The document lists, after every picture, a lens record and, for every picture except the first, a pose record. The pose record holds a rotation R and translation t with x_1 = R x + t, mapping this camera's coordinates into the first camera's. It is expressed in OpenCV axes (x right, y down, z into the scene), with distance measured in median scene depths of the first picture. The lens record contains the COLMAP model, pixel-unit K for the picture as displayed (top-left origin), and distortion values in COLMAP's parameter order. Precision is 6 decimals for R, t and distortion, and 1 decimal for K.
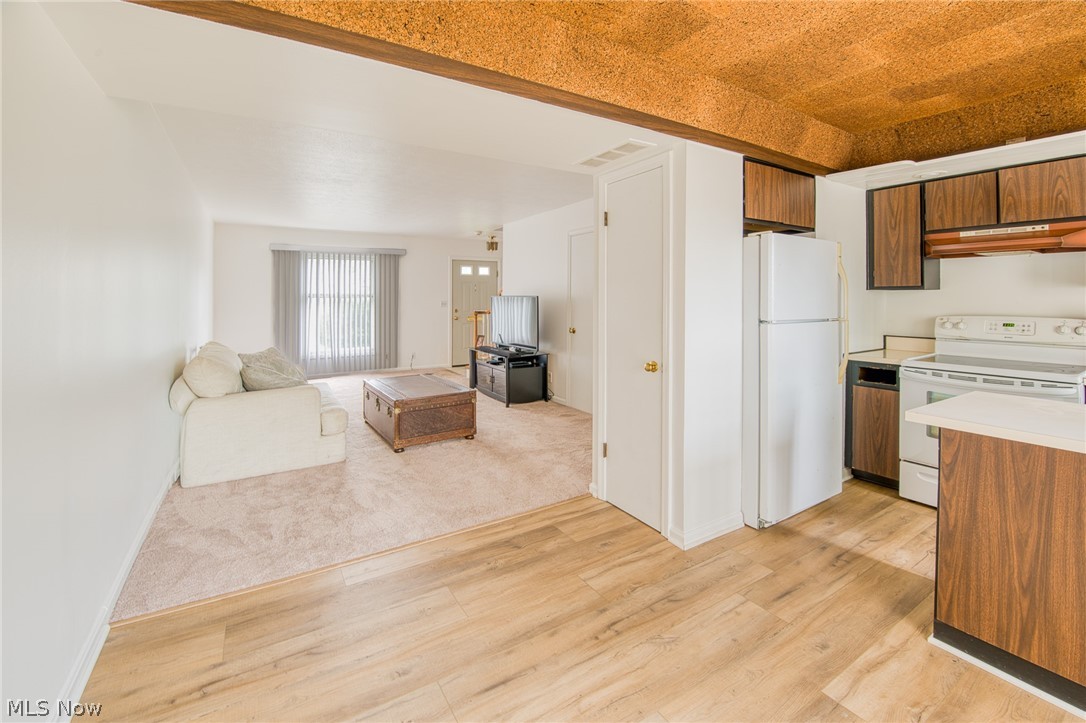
lens RADIAL K [[451.3, 0, 542.7], [0, 451.3, 297.4], [0, 0, 1]] dist [-0.002821, -0.000396]
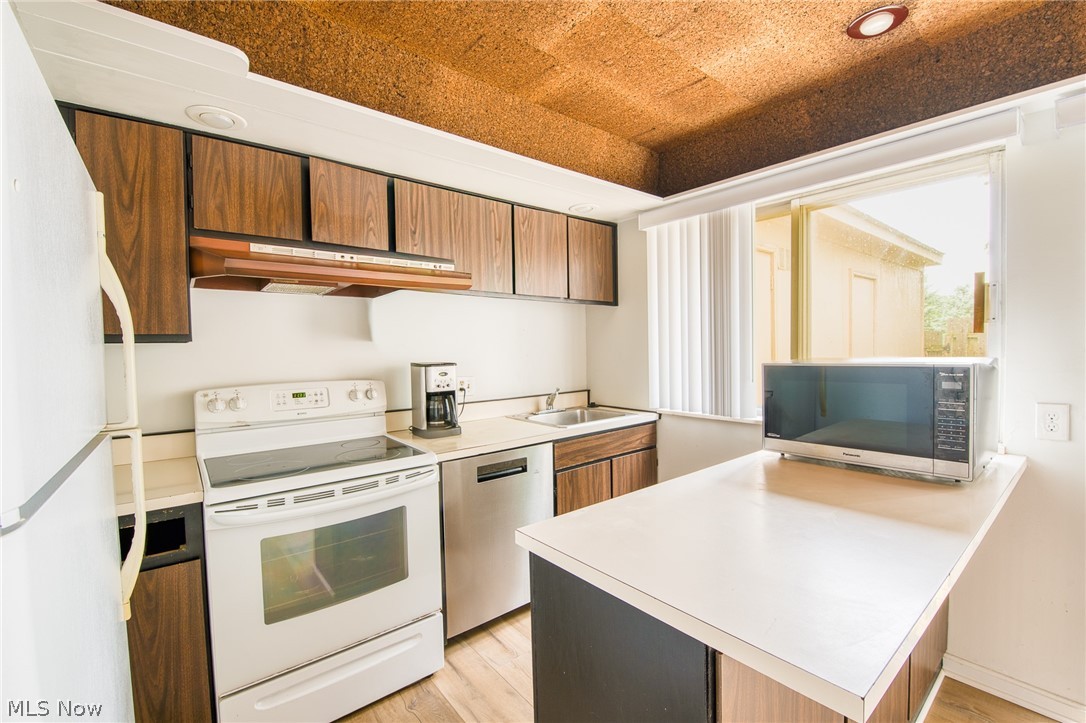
lens RADIAL K [[469.5, 0, 545.4], [0, 469.5, 364.7], [0, 0, 1]] dist [-0.031323, -0.000278]
pose [[-0.129006, -0.031996, 0.991127, 0.298106], [0.016689, 0.999268, 0.034431, -0.002695], [-0.991503, 0.020983, -0.128378, 0.737717]]
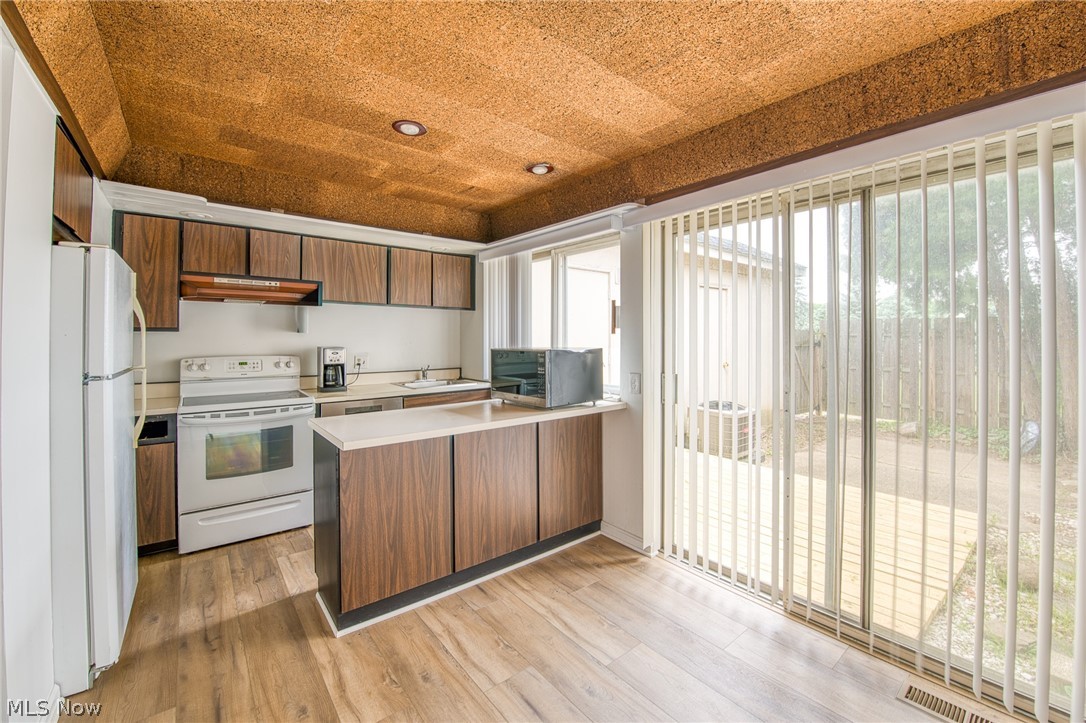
lens RADIAL K [[458.4, 0, 561.2], [0, 458.4, 332.9], [0, 0, 1]] dist [-0.040780, -0.000157]
pose [[-0.139440, 0.012873, 0.990147, -0.224187], [0.000400, 0.999916, -0.012944, -0.001909], [-0.990230, -0.001409, -0.139433, 0.362009]]
